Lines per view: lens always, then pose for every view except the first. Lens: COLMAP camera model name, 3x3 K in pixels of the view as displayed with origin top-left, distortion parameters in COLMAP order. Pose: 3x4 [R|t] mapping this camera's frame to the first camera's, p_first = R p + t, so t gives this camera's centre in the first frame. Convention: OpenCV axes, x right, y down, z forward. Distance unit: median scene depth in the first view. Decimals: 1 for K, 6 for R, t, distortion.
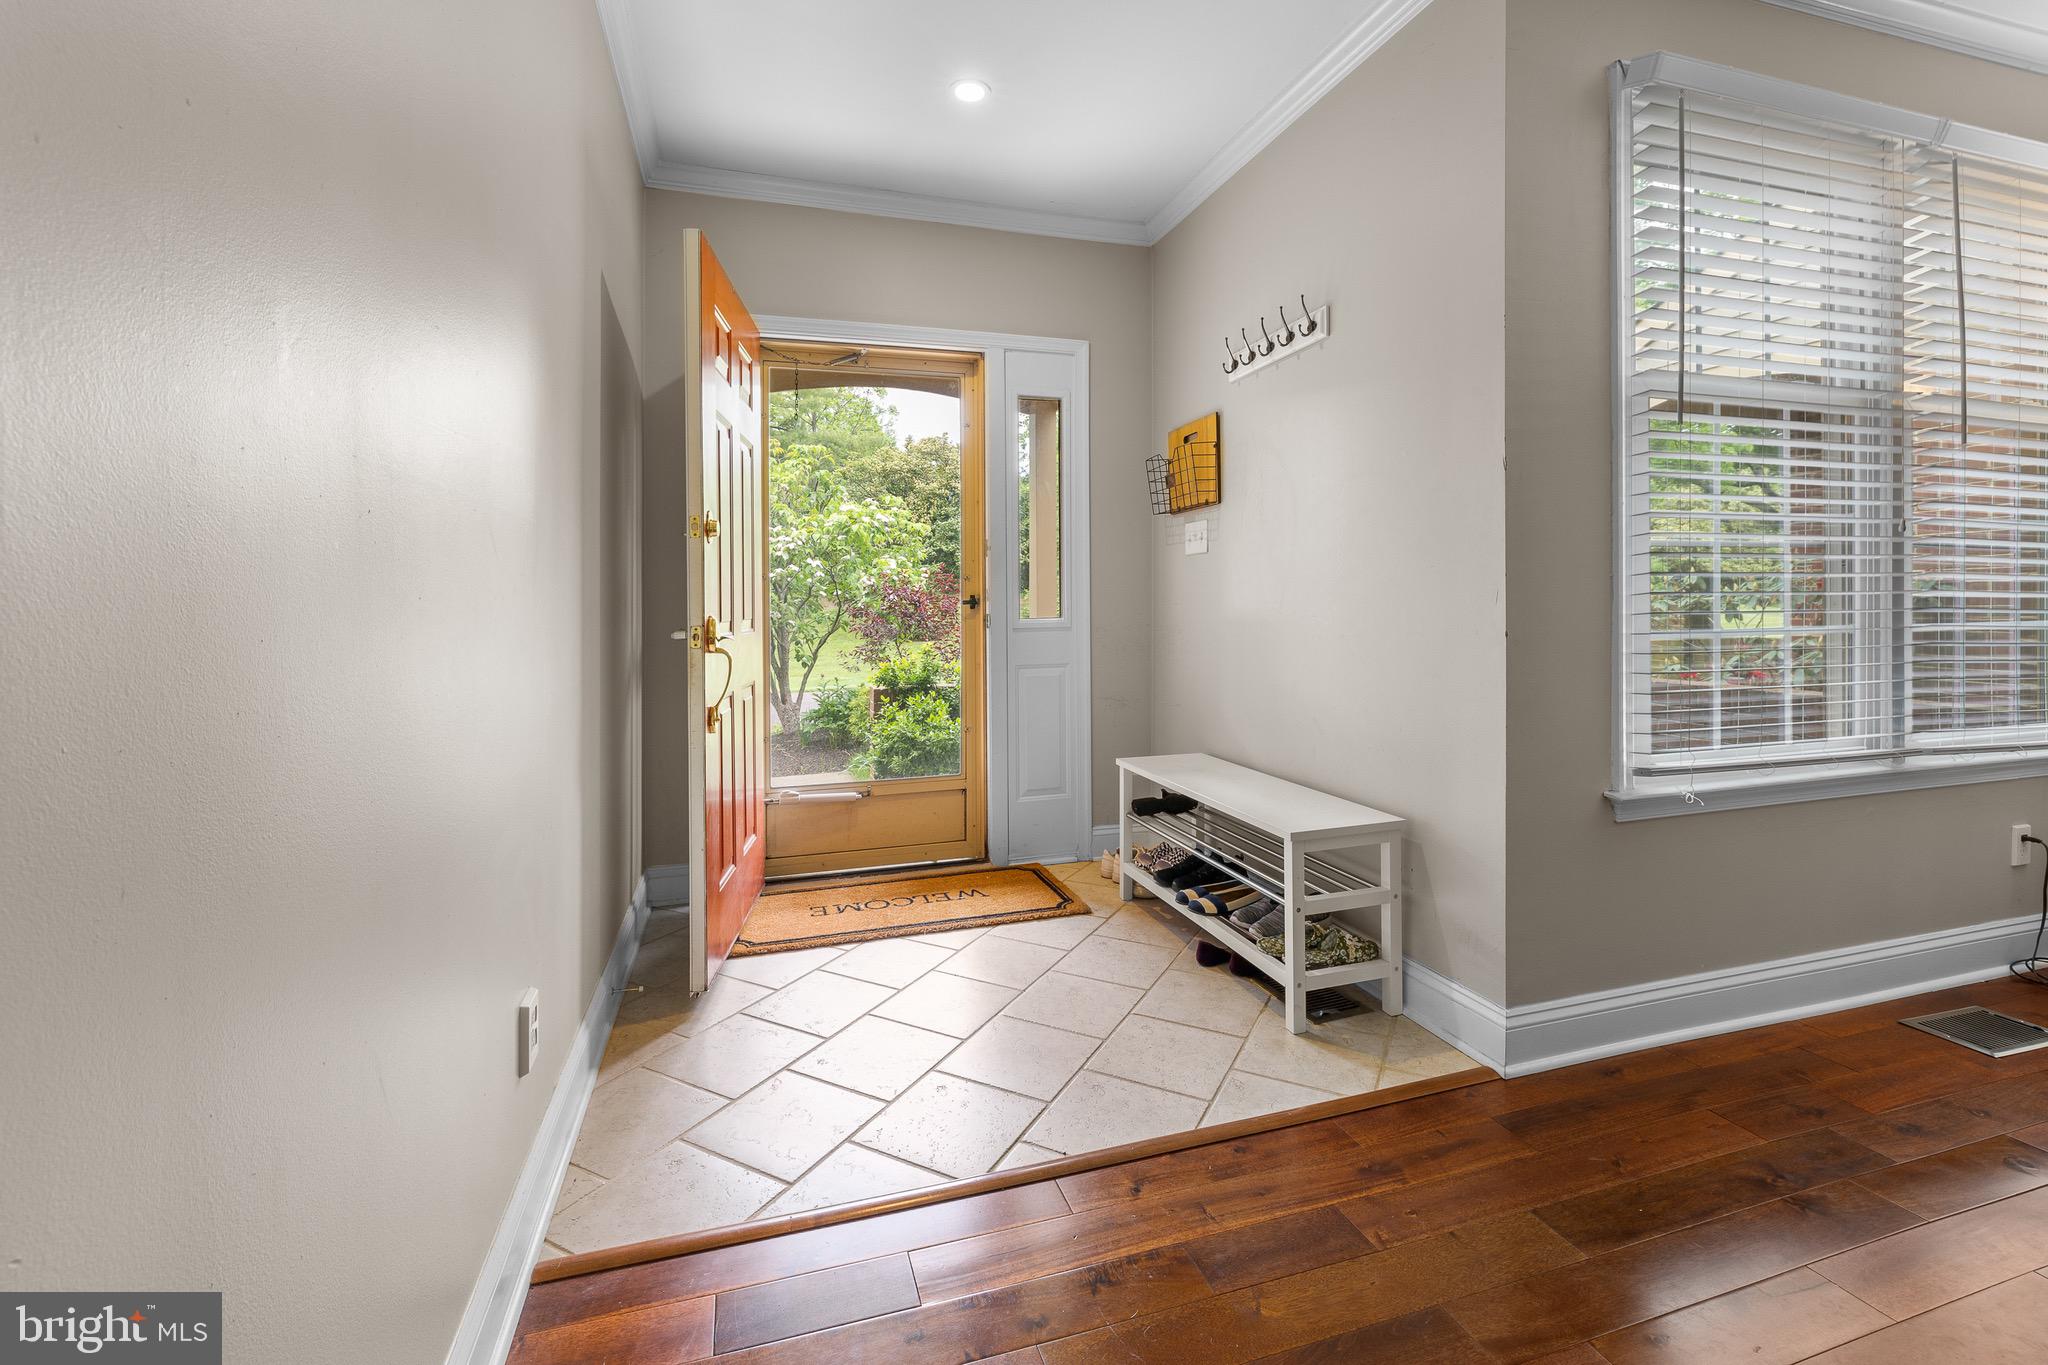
lens RADIAL K [[917.8, 0, 1042.6], [0, 917.8, 603.5], [0, 0, 1]] dist [-0.003132, 0.001323]
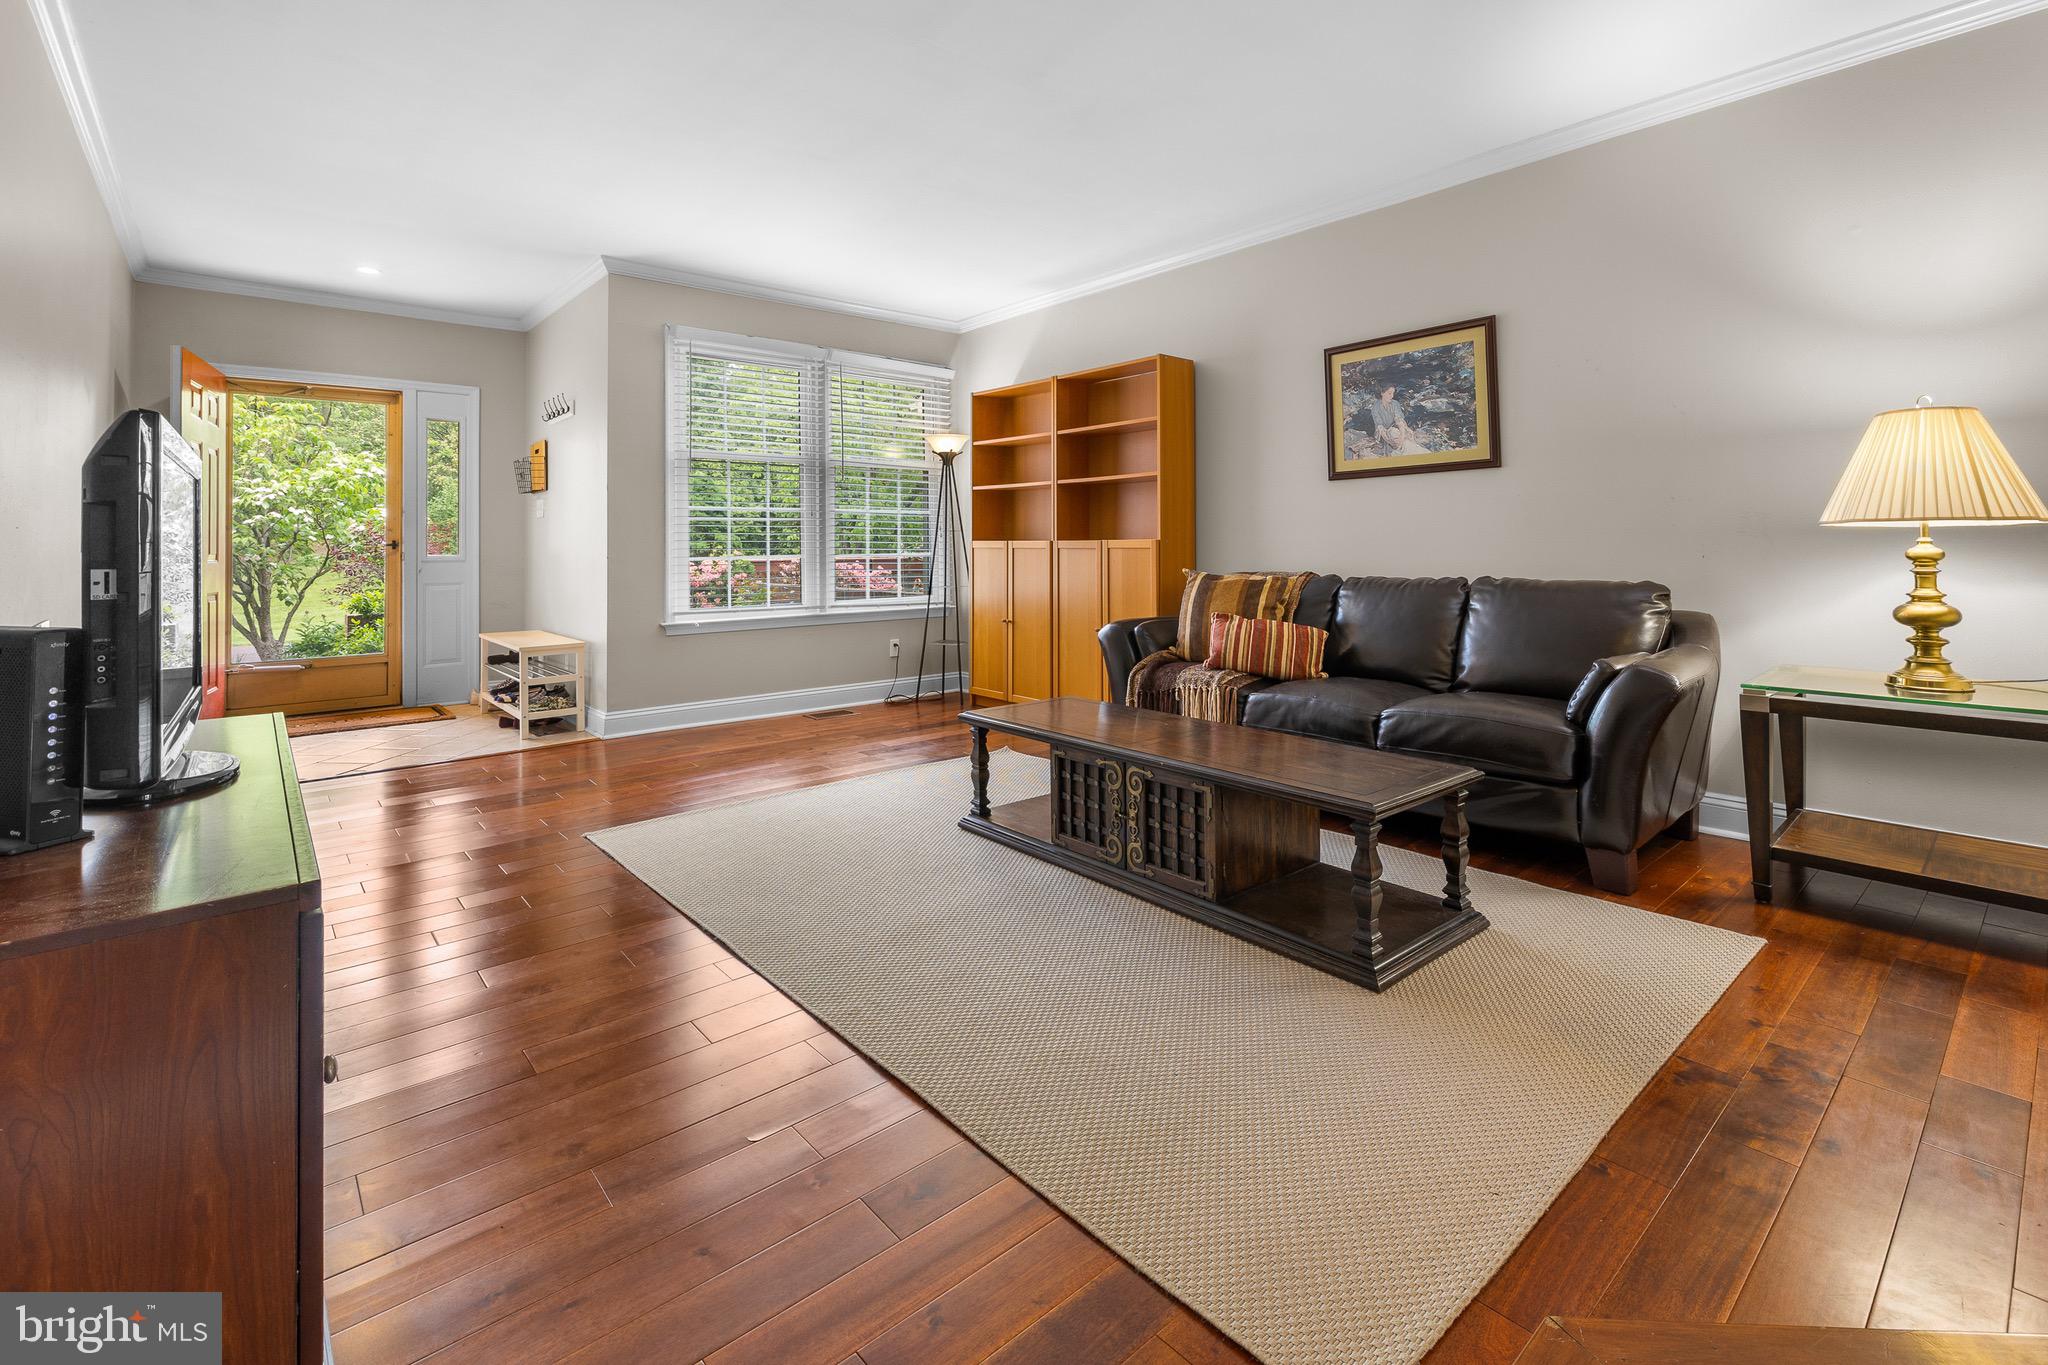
lens RADIAL K [[917.8, 0, 1036.6], [0, 917.8, 534.8], [0, 0, 1]] dist [-0.003132, 0.001323]
pose [[0.917515, 0.006096, 0.397655, 0.139213], [0.000244, 0.999874, -0.015890, 0.002882], [-0.397701, 0.014677, 0.917398, -0.401139]]
